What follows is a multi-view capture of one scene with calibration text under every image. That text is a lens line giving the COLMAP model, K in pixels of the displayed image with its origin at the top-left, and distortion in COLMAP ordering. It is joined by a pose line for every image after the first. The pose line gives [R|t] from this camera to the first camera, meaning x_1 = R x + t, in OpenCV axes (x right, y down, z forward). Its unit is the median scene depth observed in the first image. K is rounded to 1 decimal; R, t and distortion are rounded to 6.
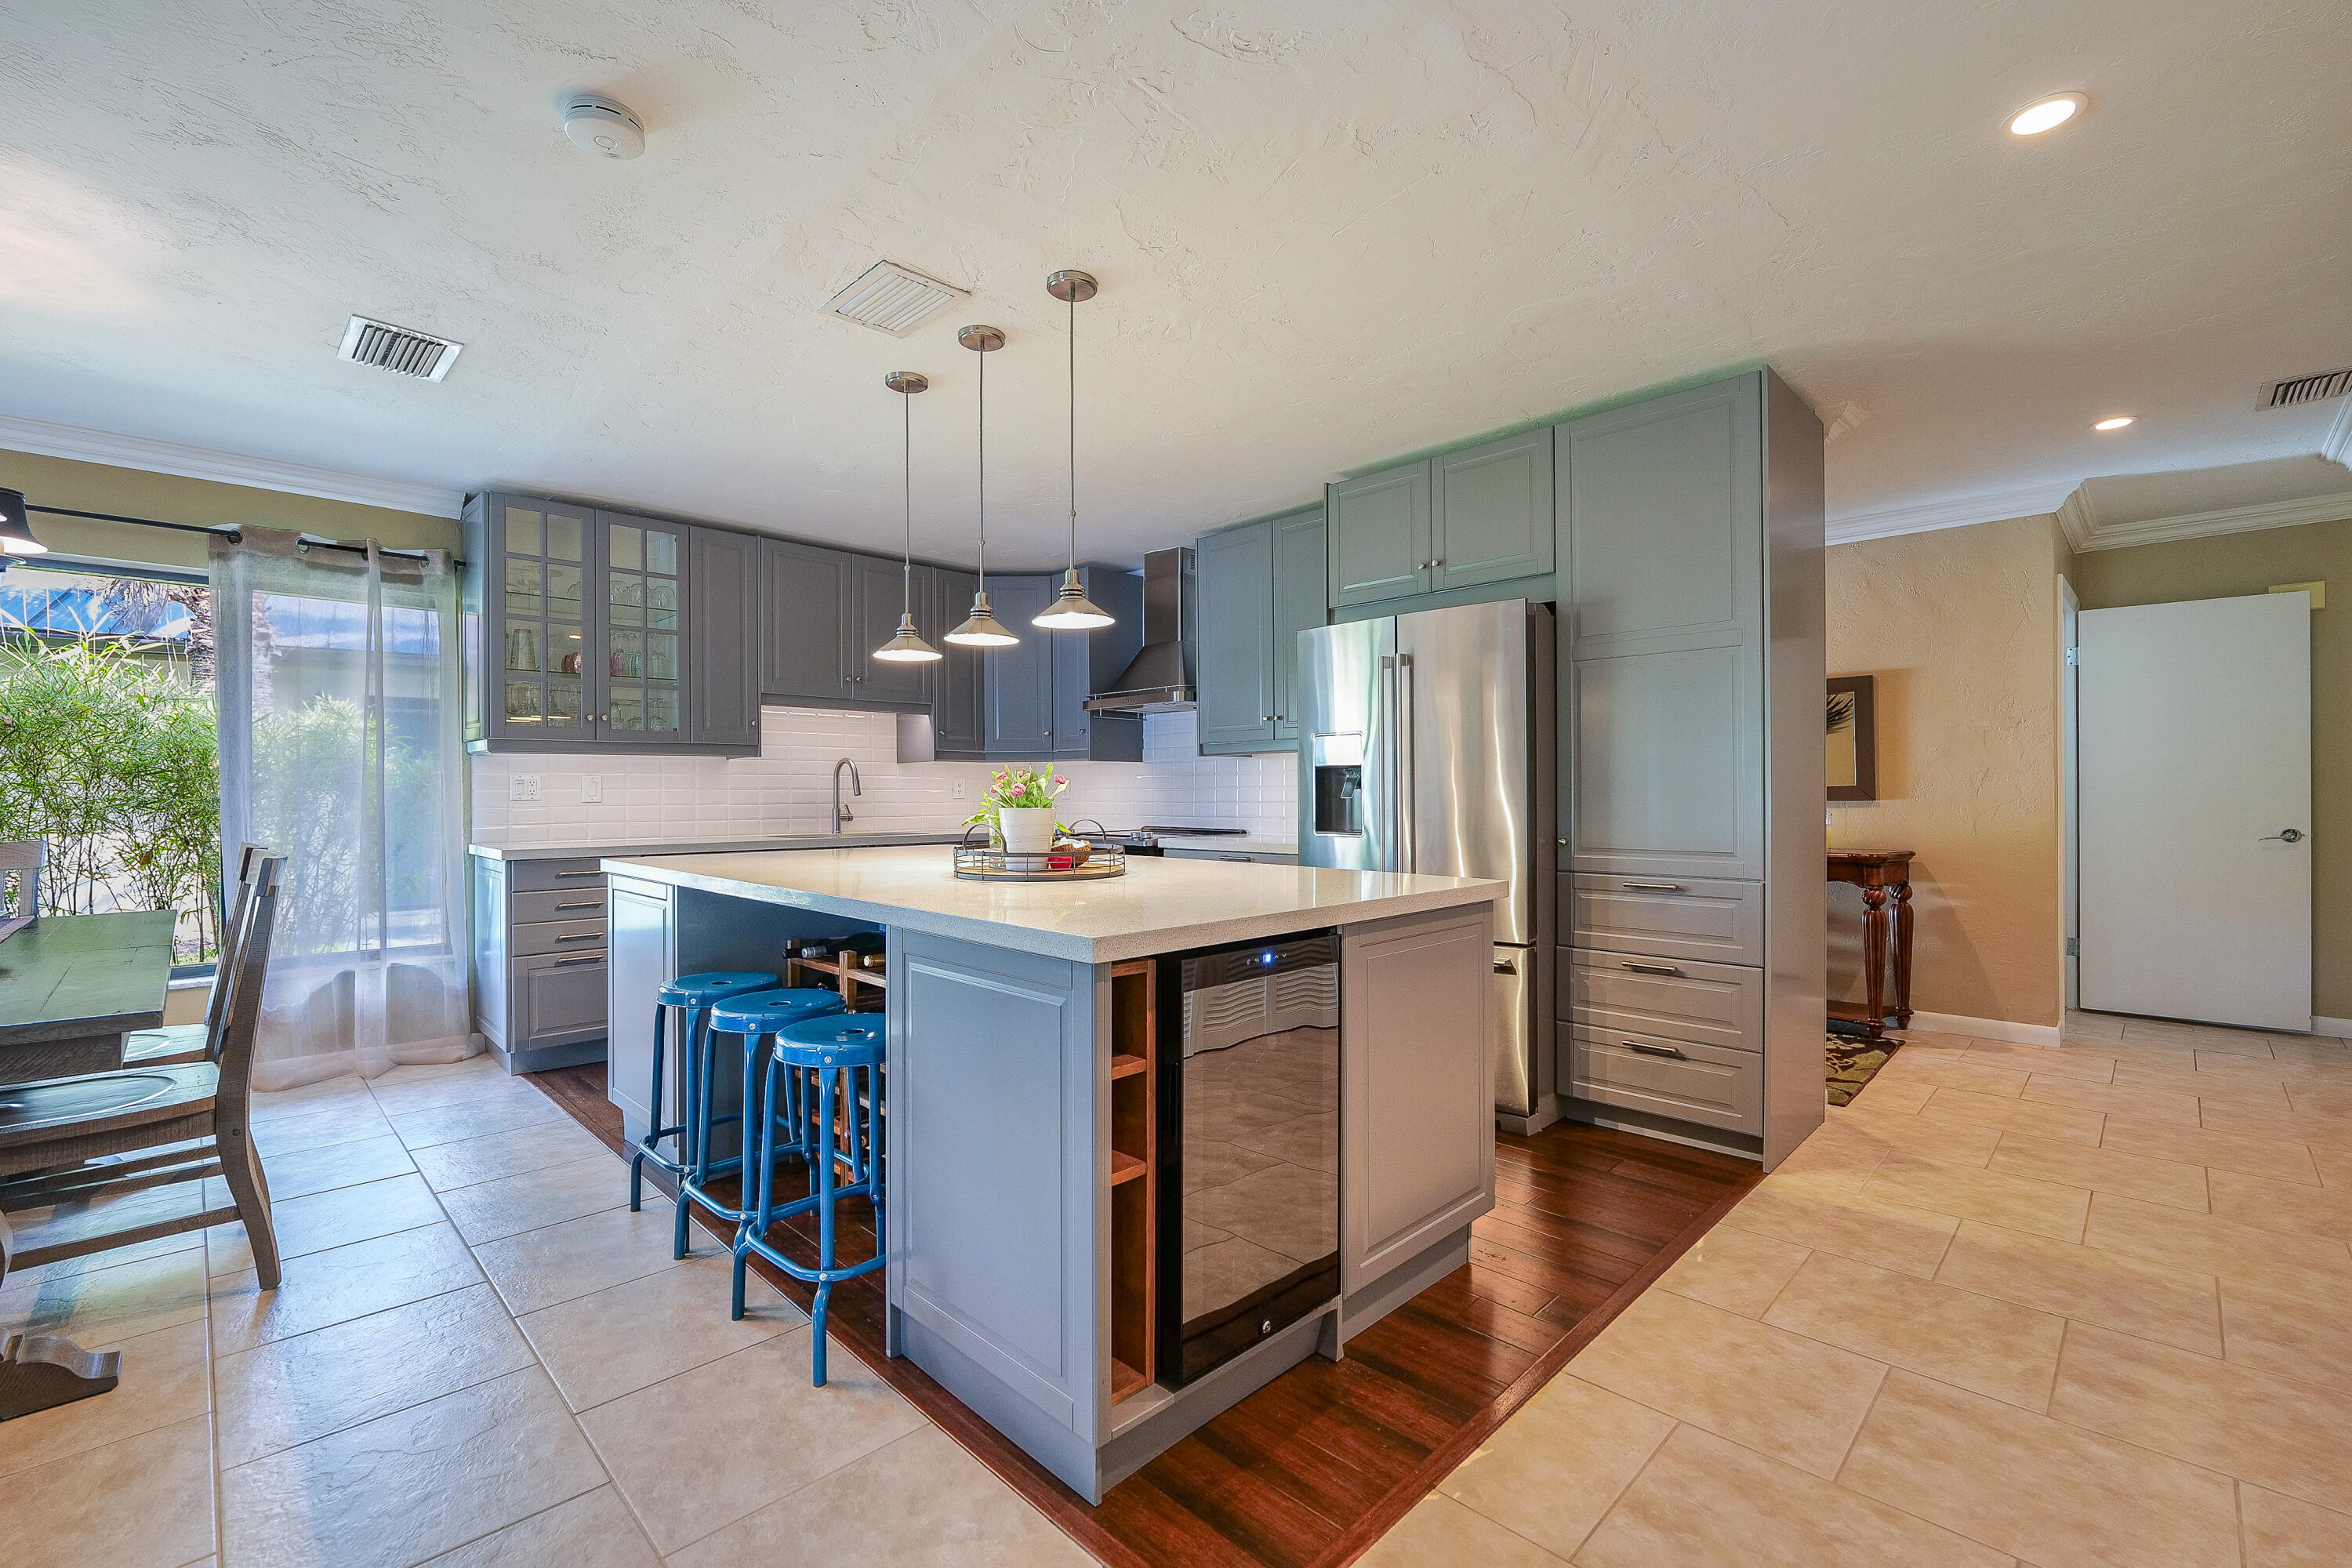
lens RADIAL K [[987.2, 0, 1205.6], [0, 987.2, 793.3], [0, 0, 1]] dist [-0.001544, -0.000036]
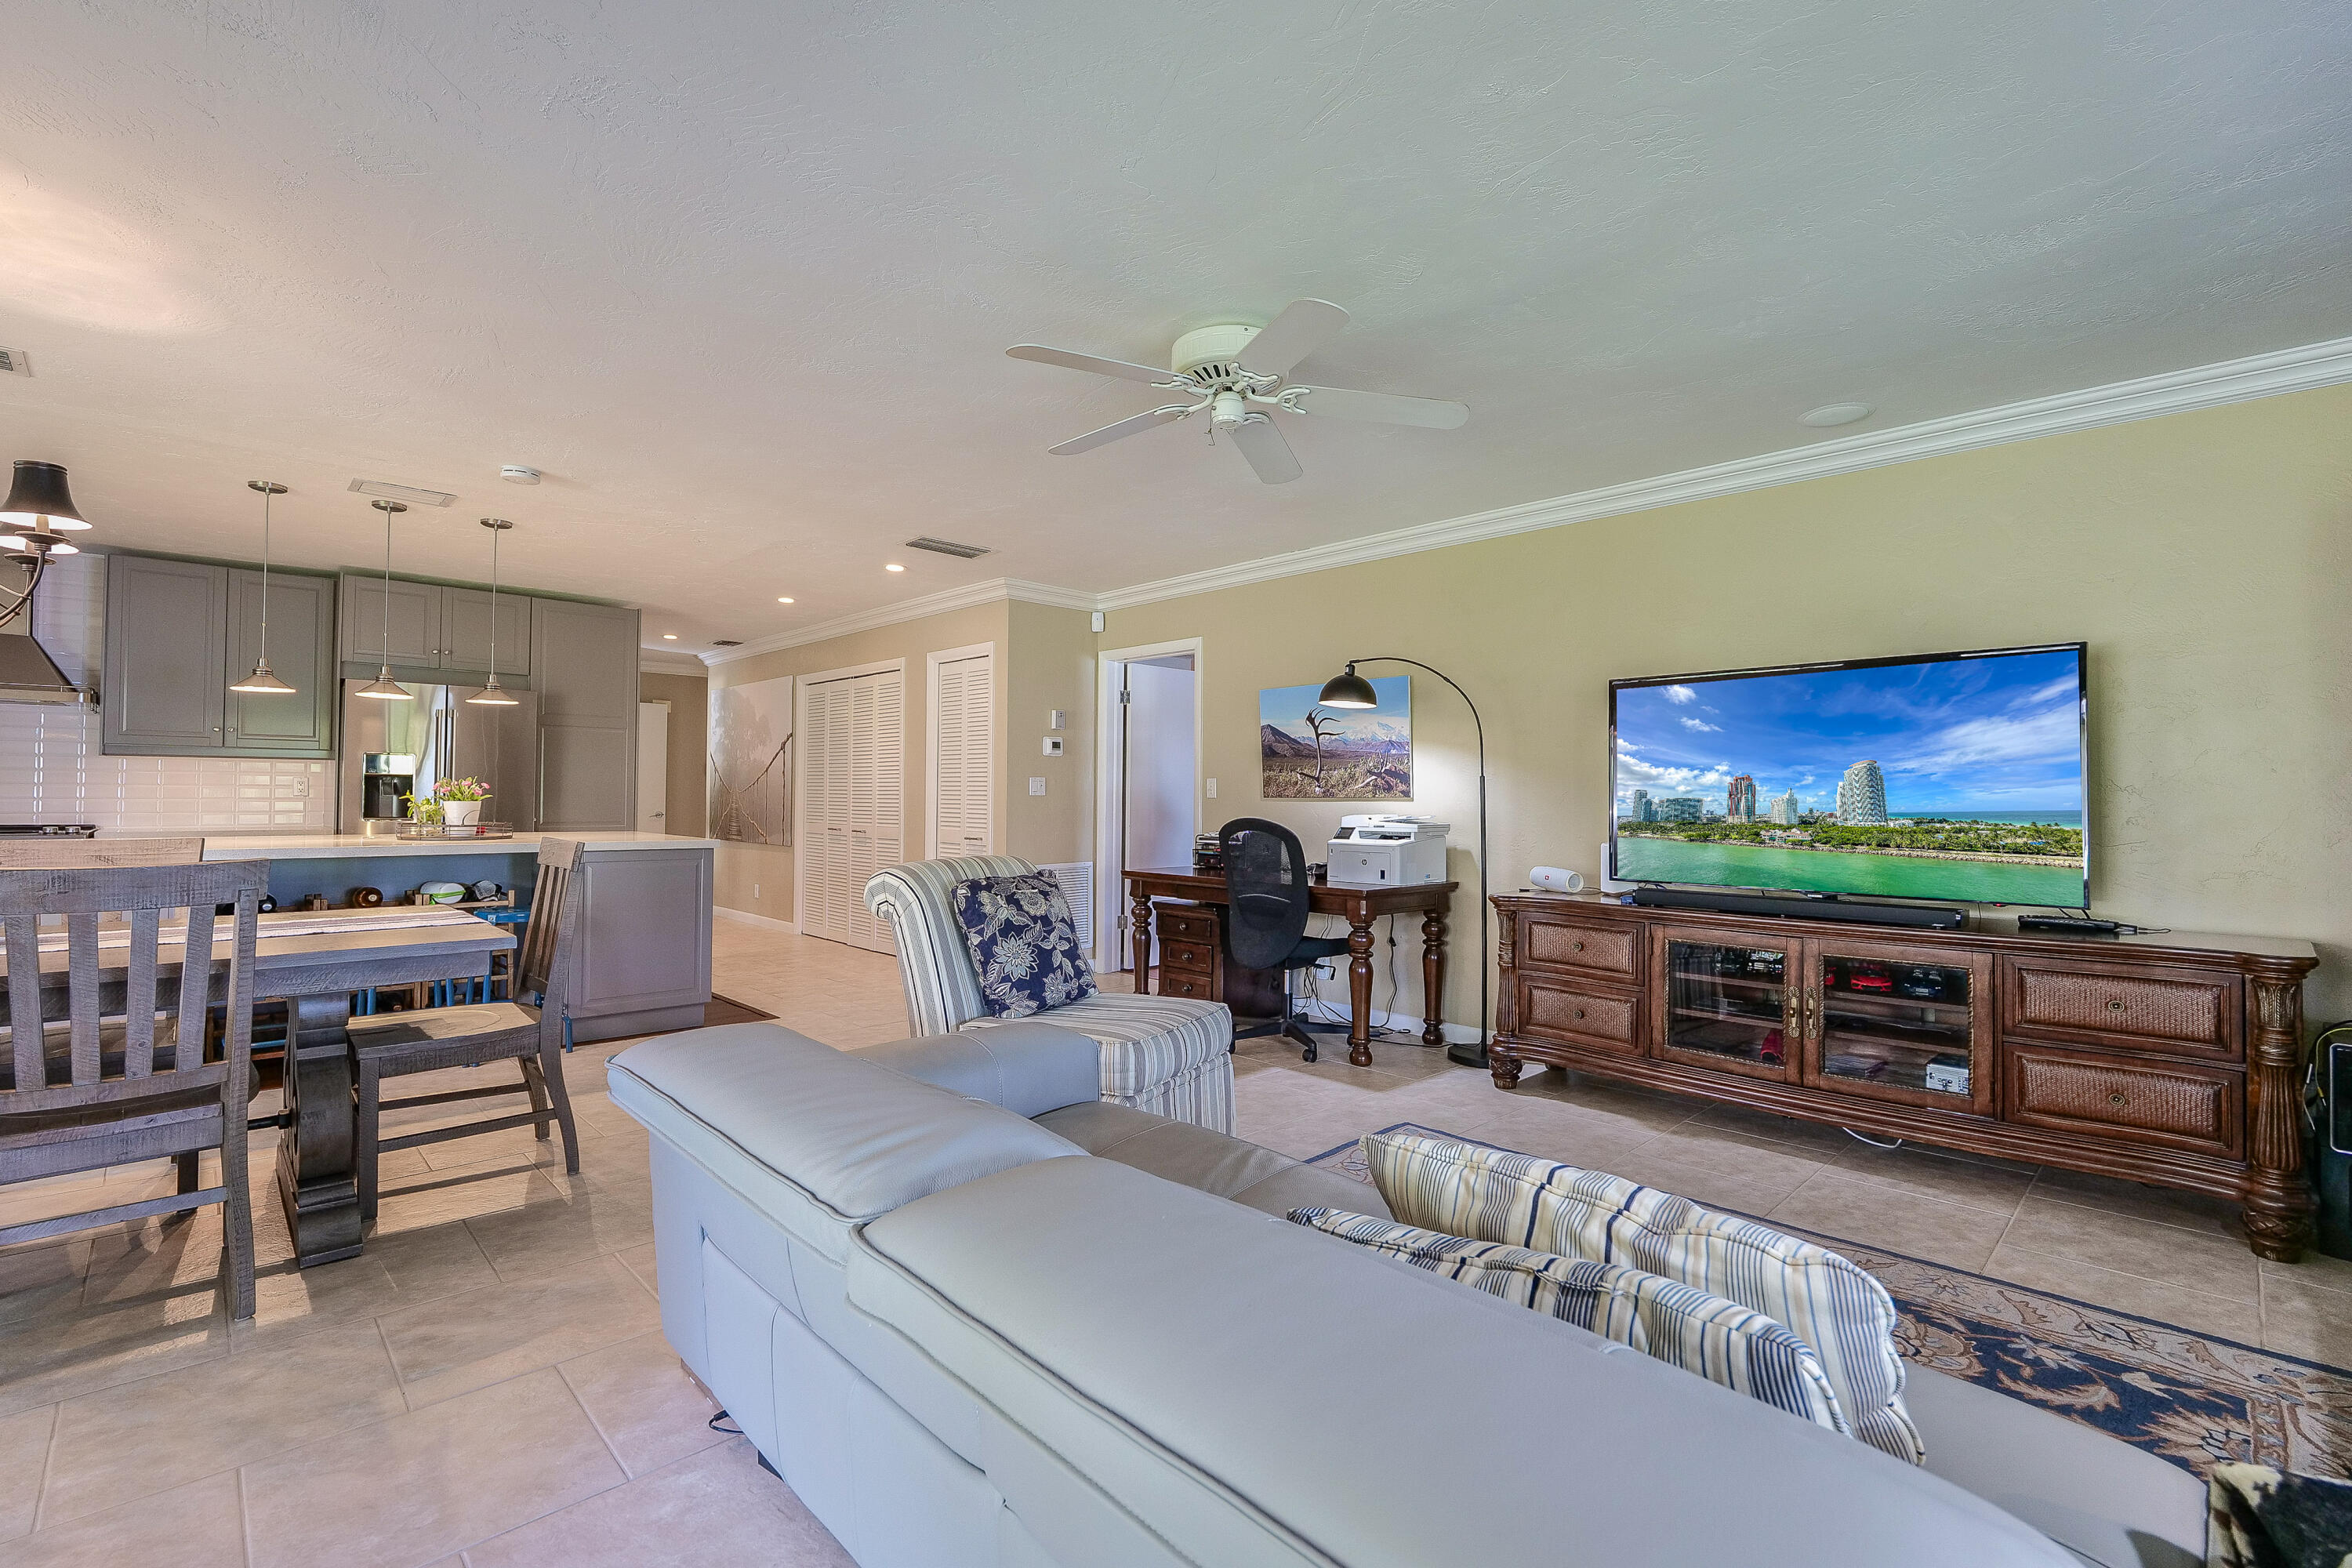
lens RADIAL K [[1026.5, 0, 1173.1], [0, 1026.5, 783.2], [0, 0, 1]] dist [-0.009089, -0.000020]
pose [[0.027298, 0.018003, 0.999465, -1.174444], [-0.006944, 0.999817, -0.017820, 0.005948], [-0.999603, -0.006453, 0.027418, -0.202724]]
